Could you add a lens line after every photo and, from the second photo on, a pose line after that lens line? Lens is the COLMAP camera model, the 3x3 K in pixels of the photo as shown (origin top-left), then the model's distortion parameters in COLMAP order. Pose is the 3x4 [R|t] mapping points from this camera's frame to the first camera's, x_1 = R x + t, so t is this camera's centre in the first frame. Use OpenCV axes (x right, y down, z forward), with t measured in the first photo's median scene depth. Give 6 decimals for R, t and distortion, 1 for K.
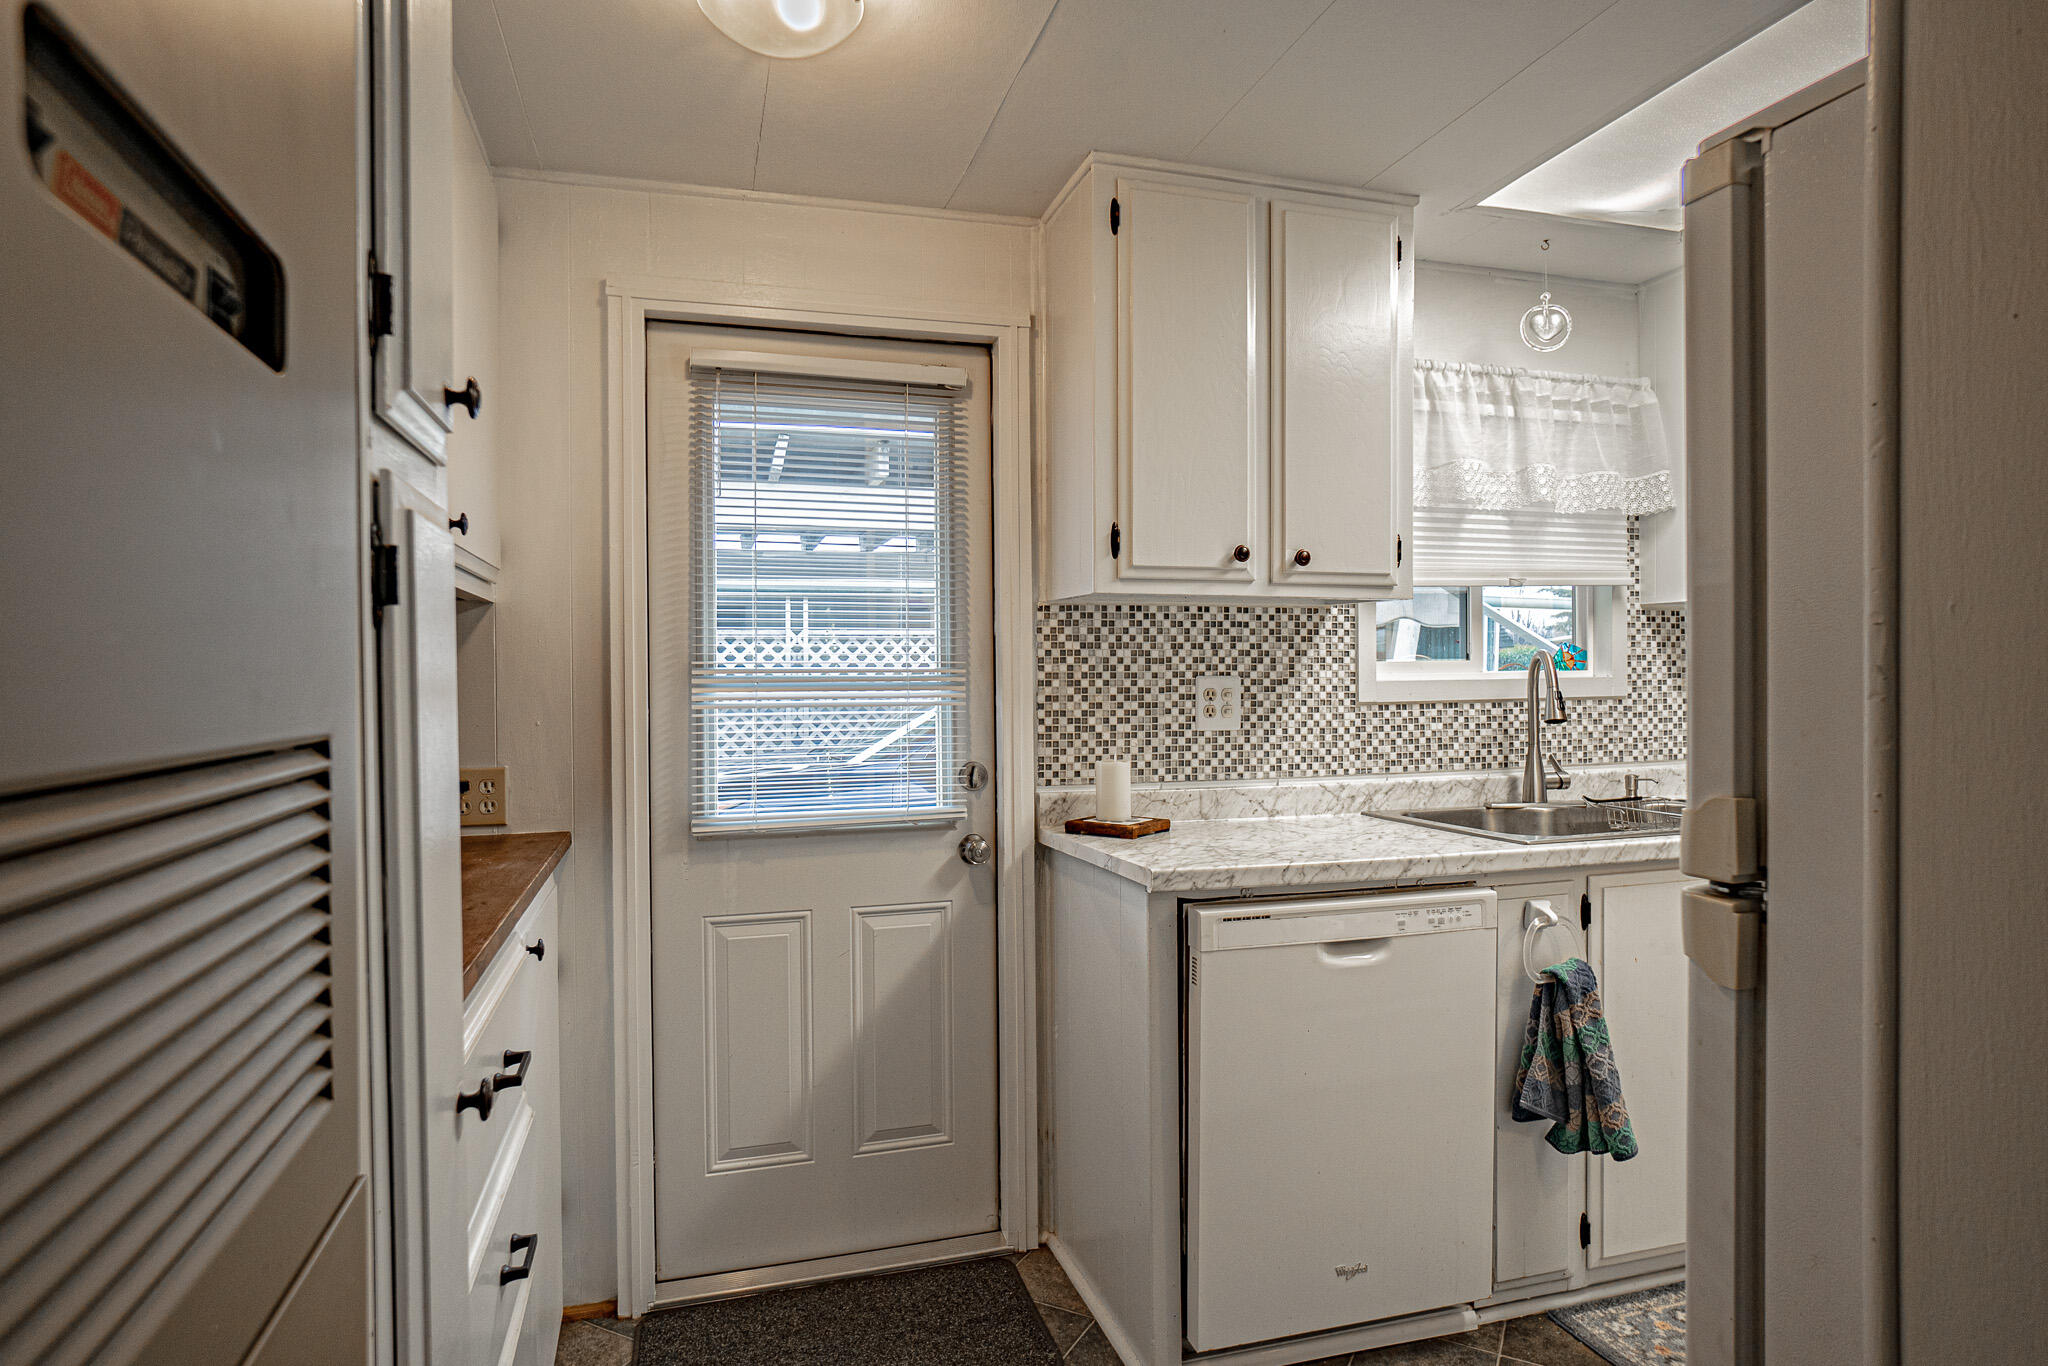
lens RADIAL K [[1102.1, 0, 1022.2], [0, 1102.1, 684.3], [0, 0, 1]] dist [-0.002875, -0.000231]
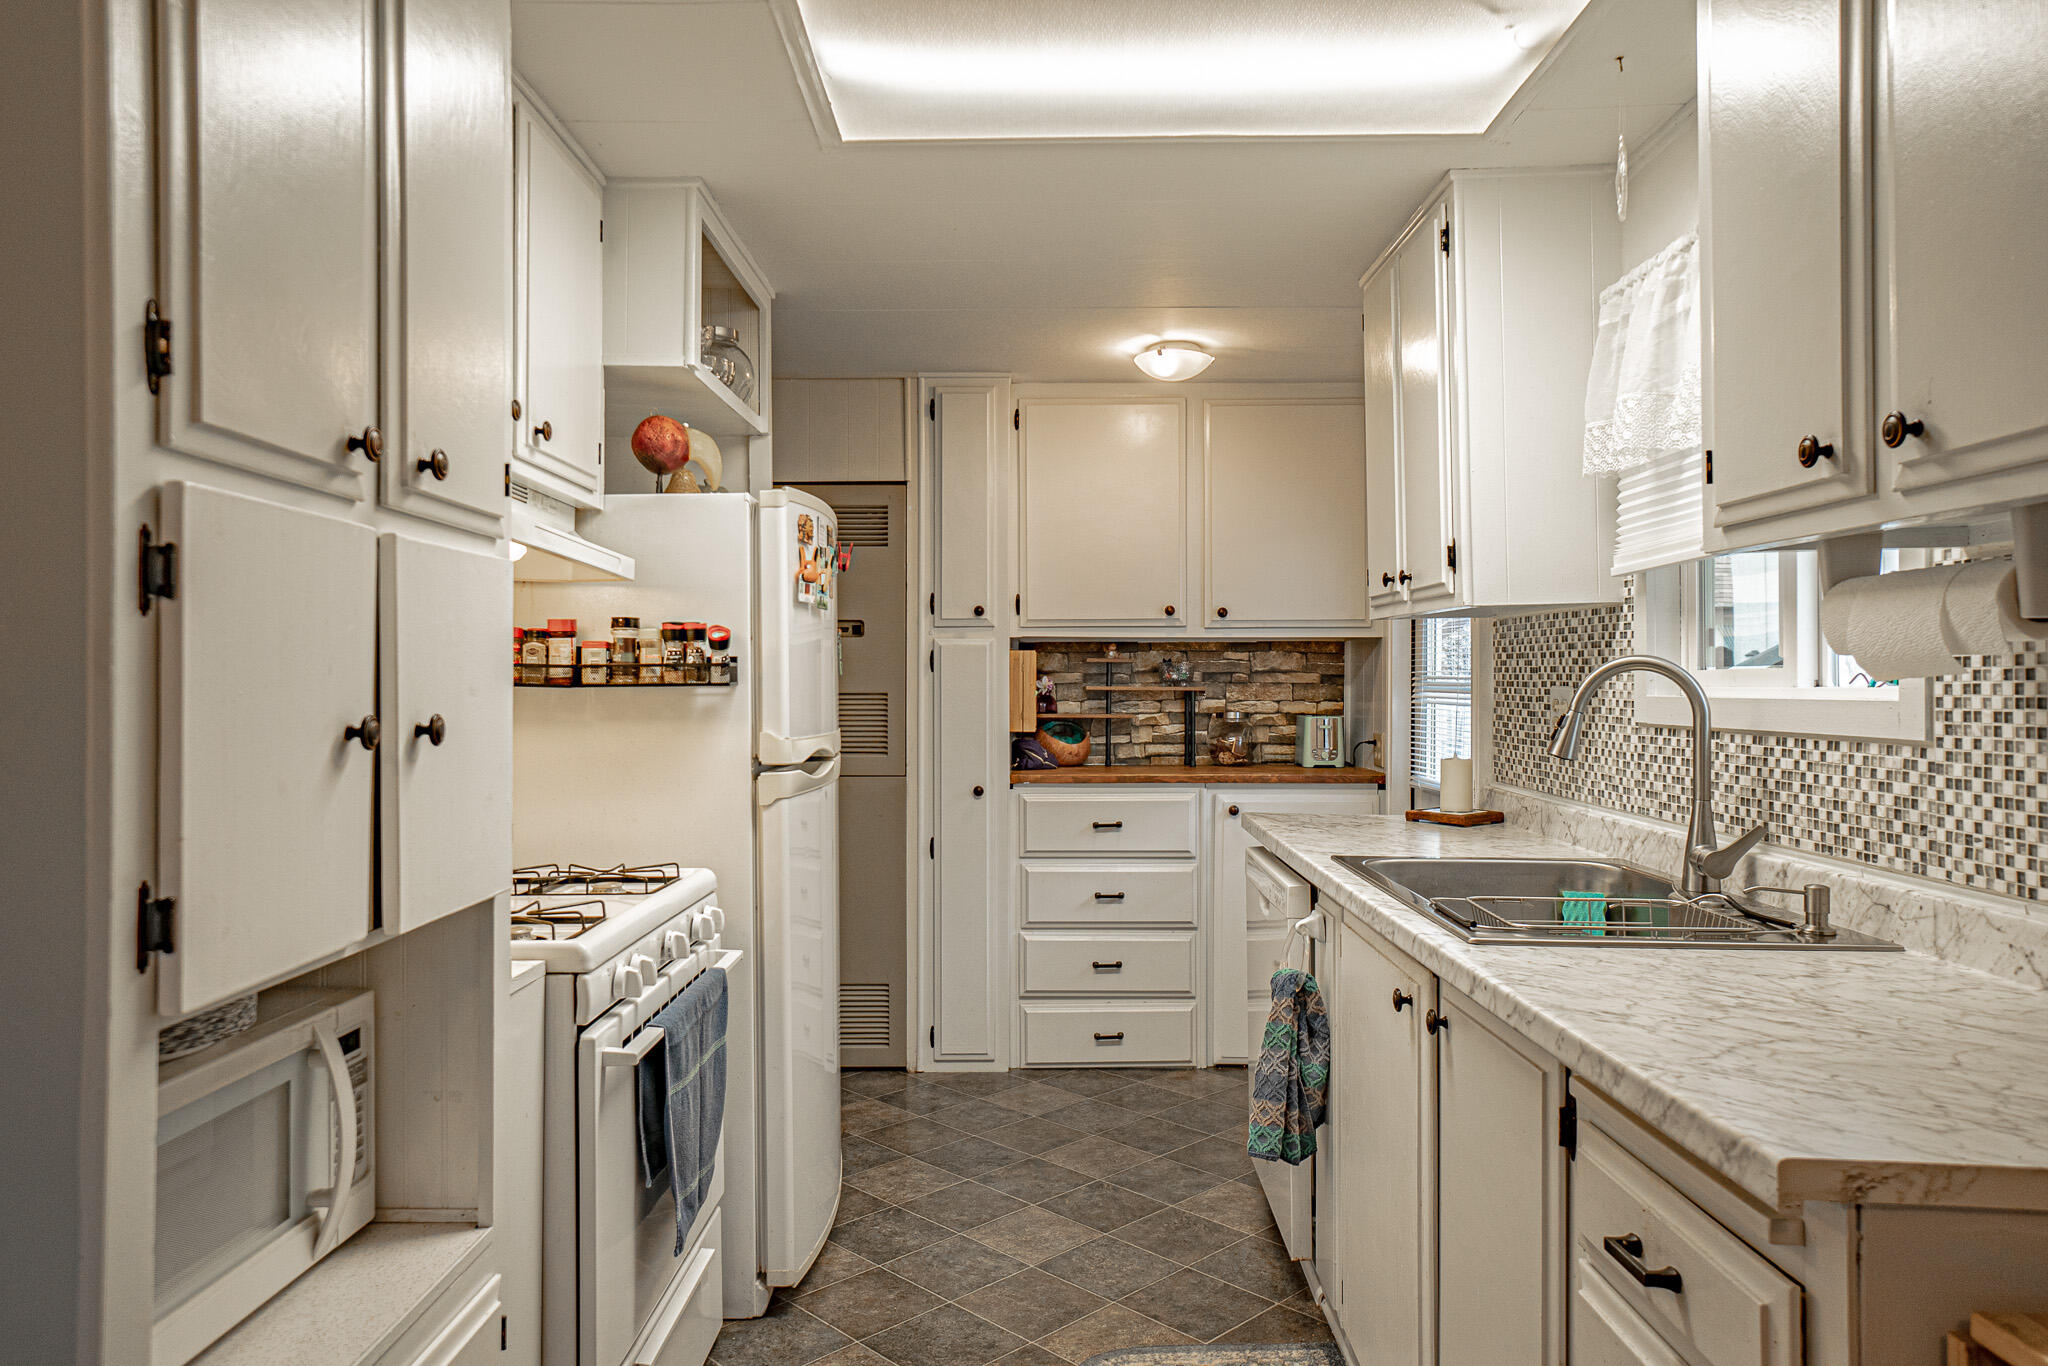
lens RADIAL K [[1284.1, 0, 1022.5], [0, 1284.1, 680.0], [0, 0, 1]] dist [0.001145, 0.000376]
pose [[-0.302105, 0.012592, -0.953192, 1.210728], [0.000373, 0.999914, 0.013091, -0.024204], [0.953275, 0.003599, -0.302083, 0.790037]]
